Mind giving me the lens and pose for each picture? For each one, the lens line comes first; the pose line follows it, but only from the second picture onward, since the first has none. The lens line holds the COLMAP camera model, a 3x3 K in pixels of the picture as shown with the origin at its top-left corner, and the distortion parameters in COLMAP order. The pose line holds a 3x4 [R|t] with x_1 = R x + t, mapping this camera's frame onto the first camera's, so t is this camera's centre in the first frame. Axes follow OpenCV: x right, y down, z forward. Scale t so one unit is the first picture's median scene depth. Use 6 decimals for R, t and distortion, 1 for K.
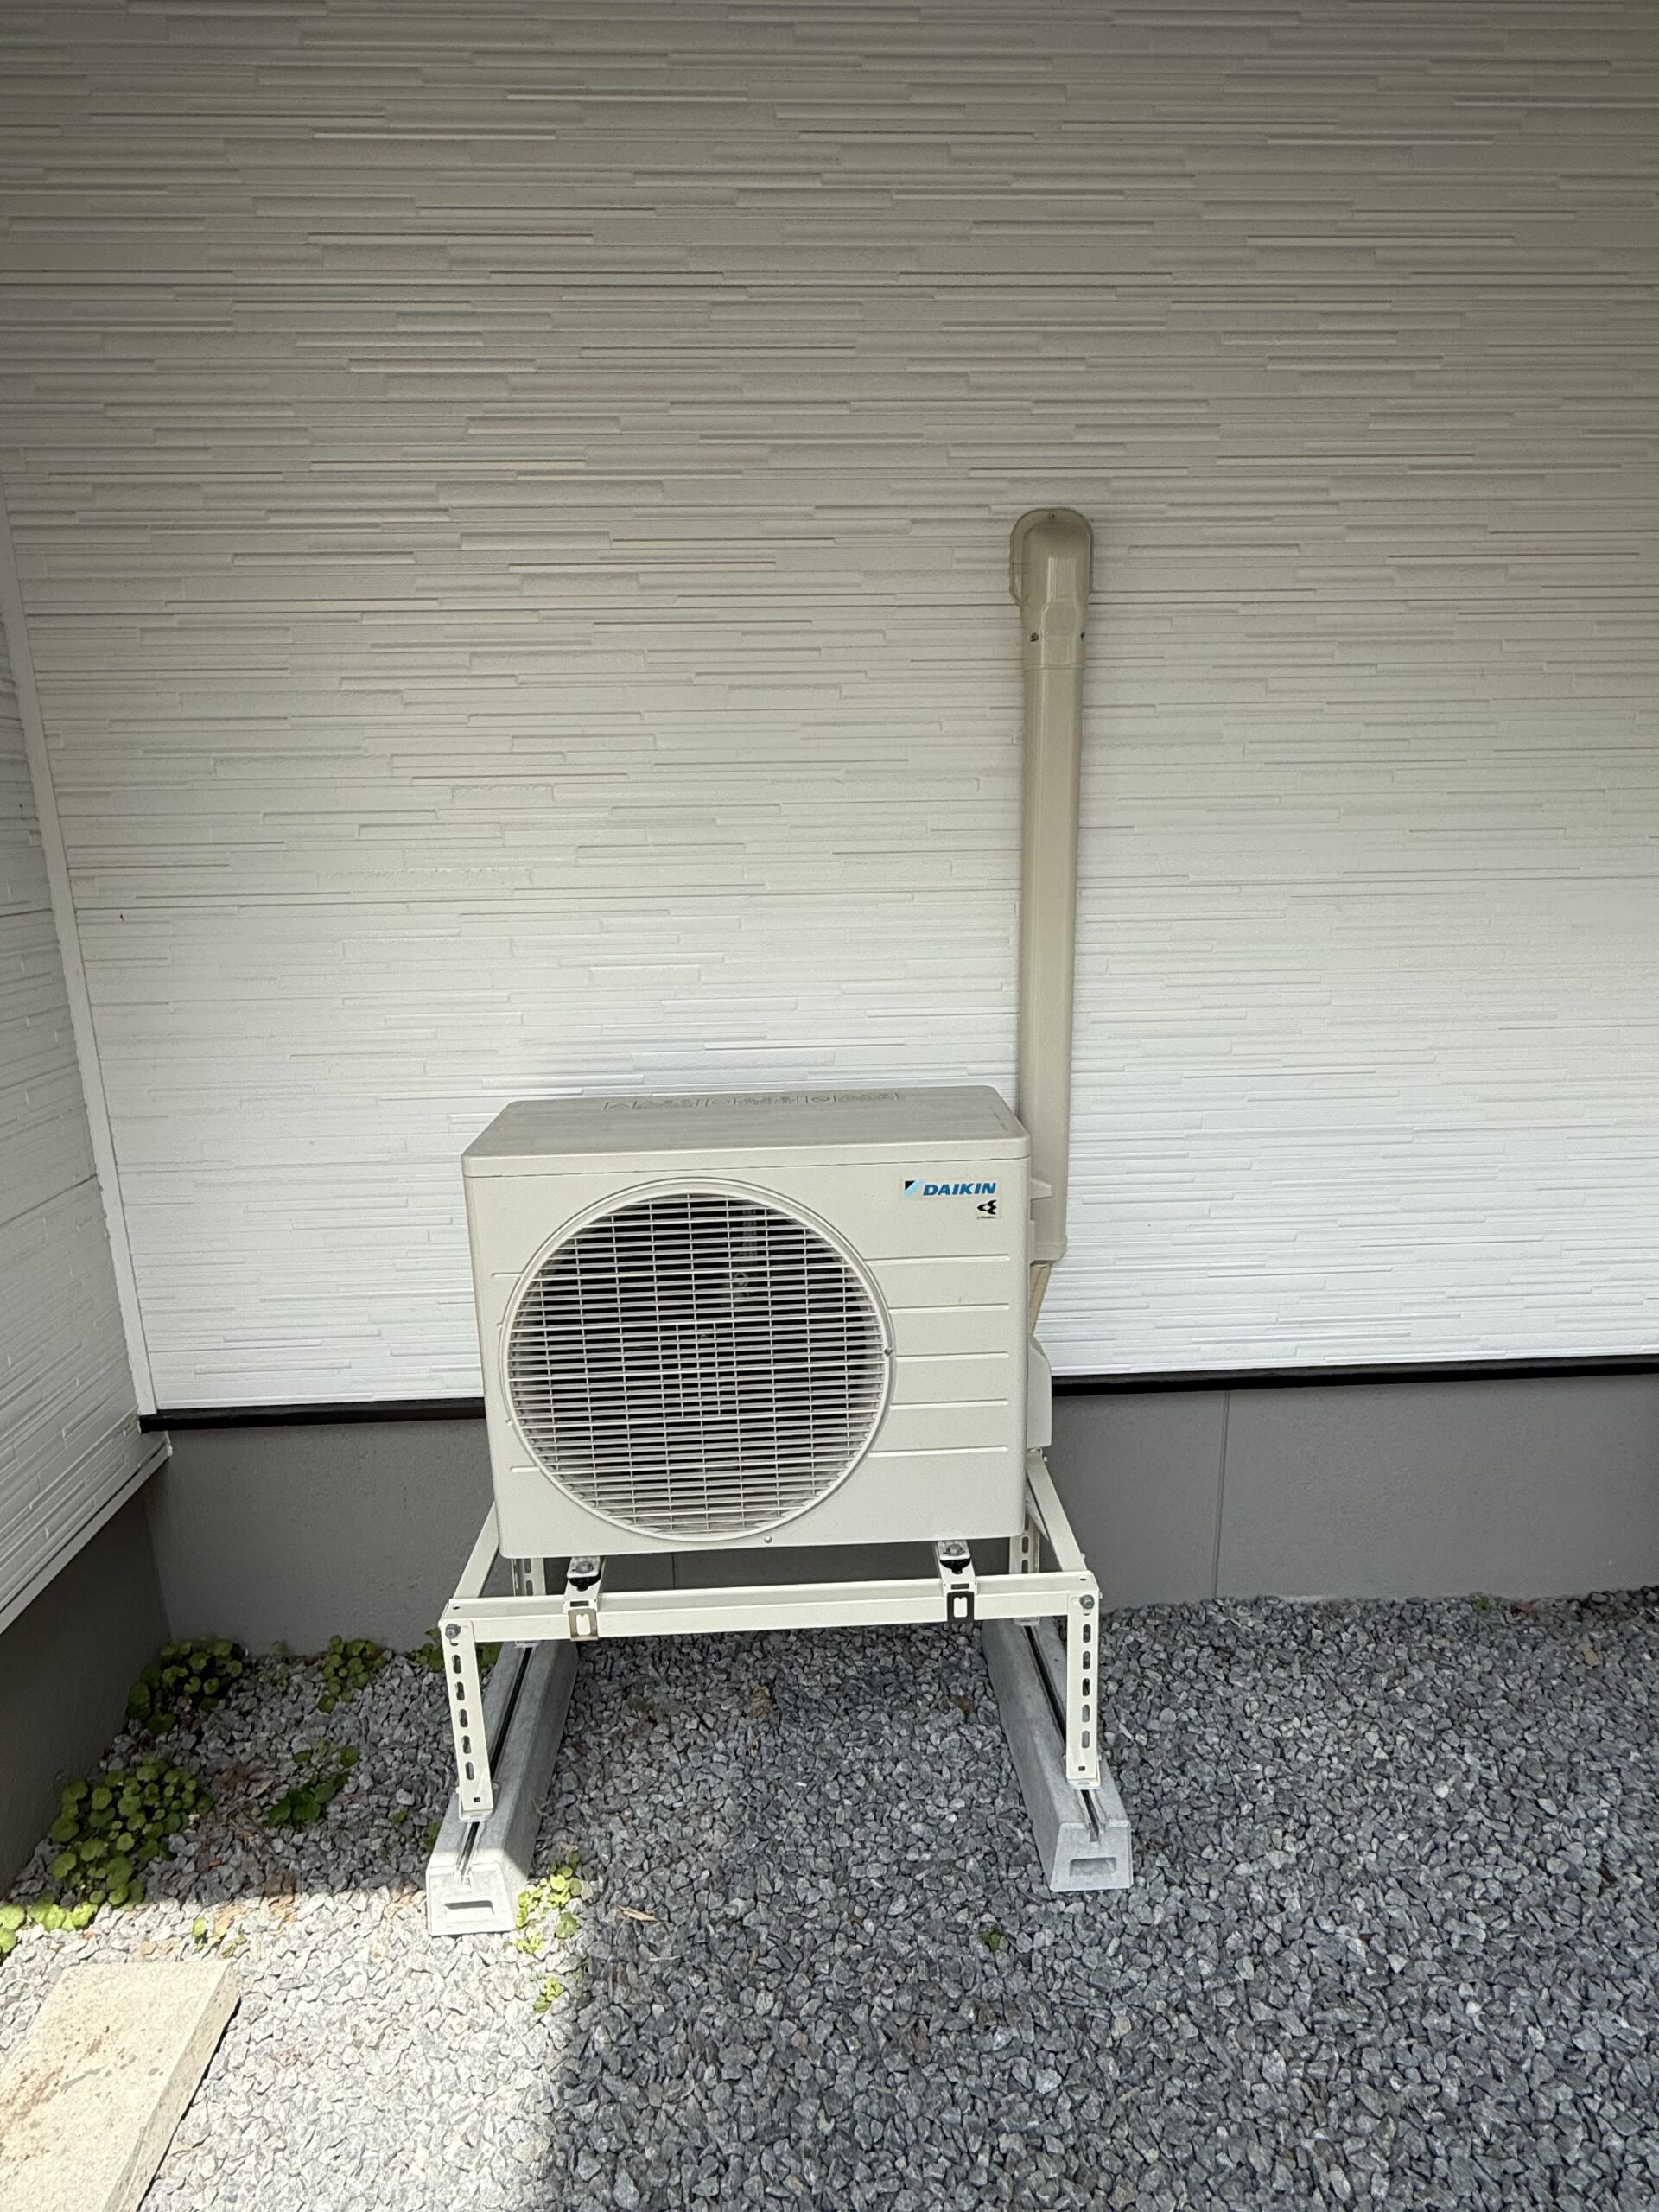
lens RADIAL K [[1312.3, 0, 830.8], [0, 1312.3, 1101.6], [0, 0, 1]] dist [0.000894, -0.001504]
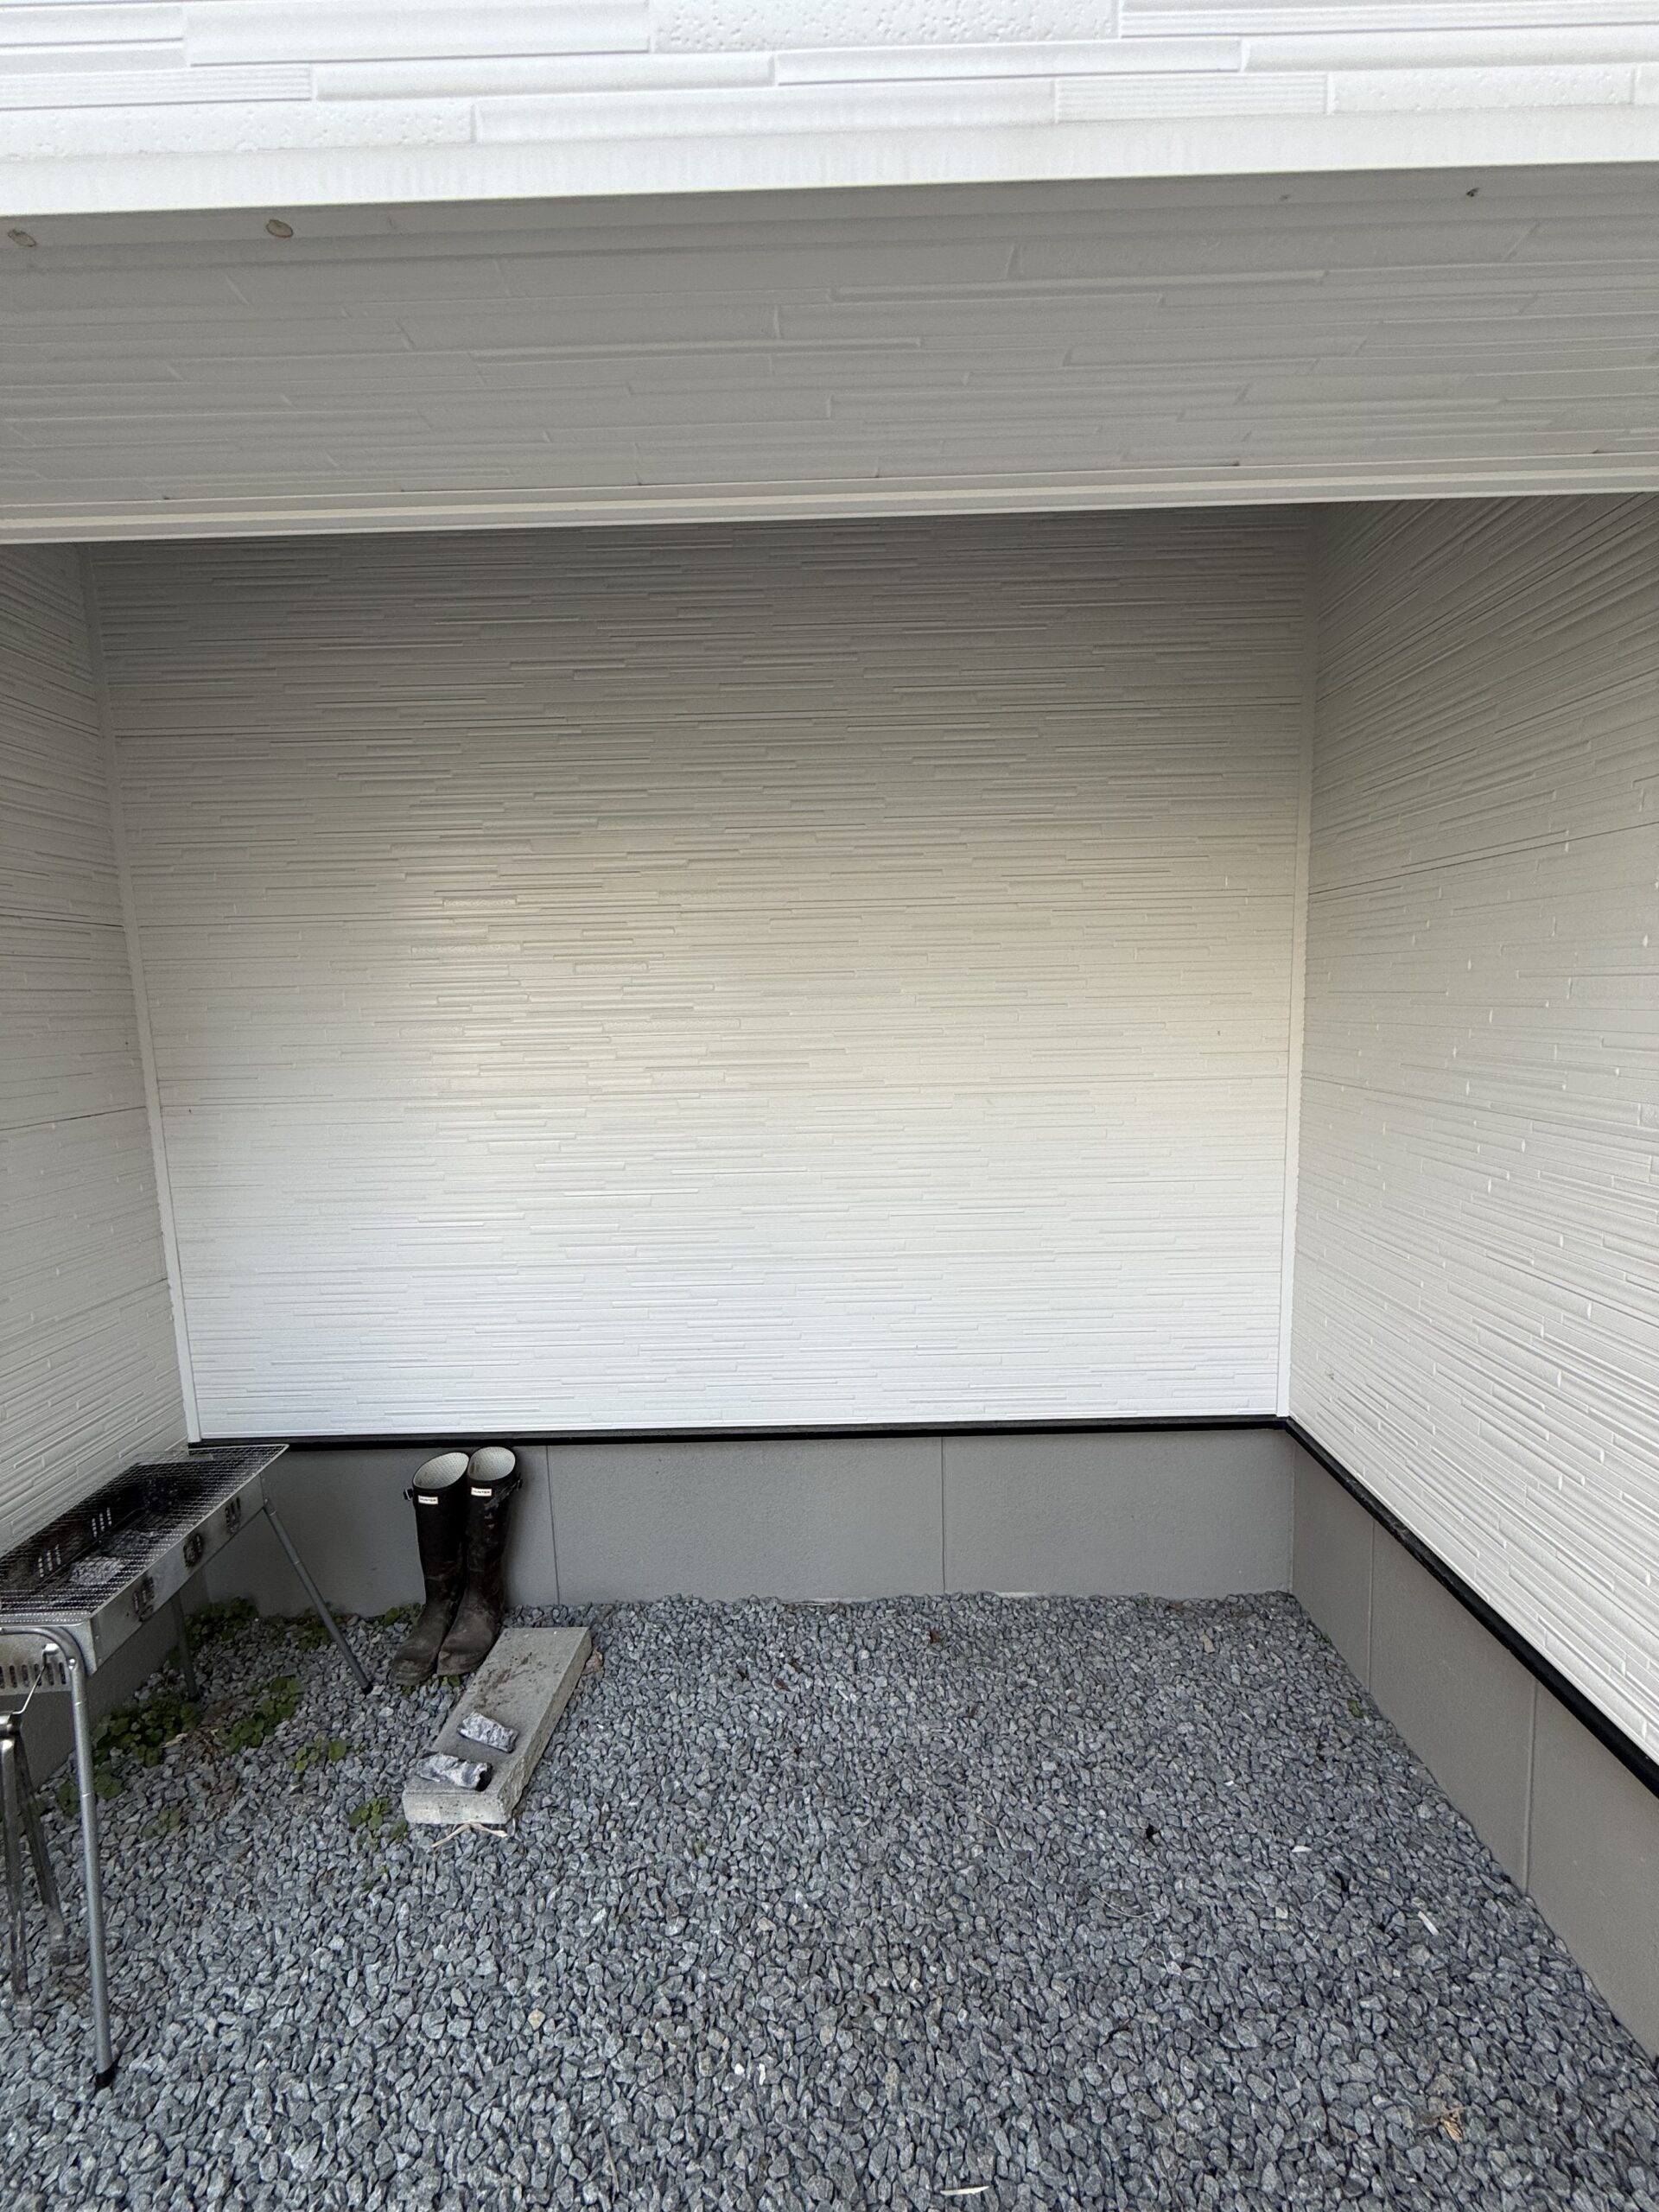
lens RADIAL K [[875.4, 0, 834.5], [0, 875.4, 1107.8], [0, 0, 1]] dist [-0.001456, 0.000002]
pose [[0.998495, -0.003789, -0.054706, 0.276785], [-0.003528, 0.991104, -0.133042, -0.008197], [0.054724, 0.133035, 0.989599, 0.008364]]
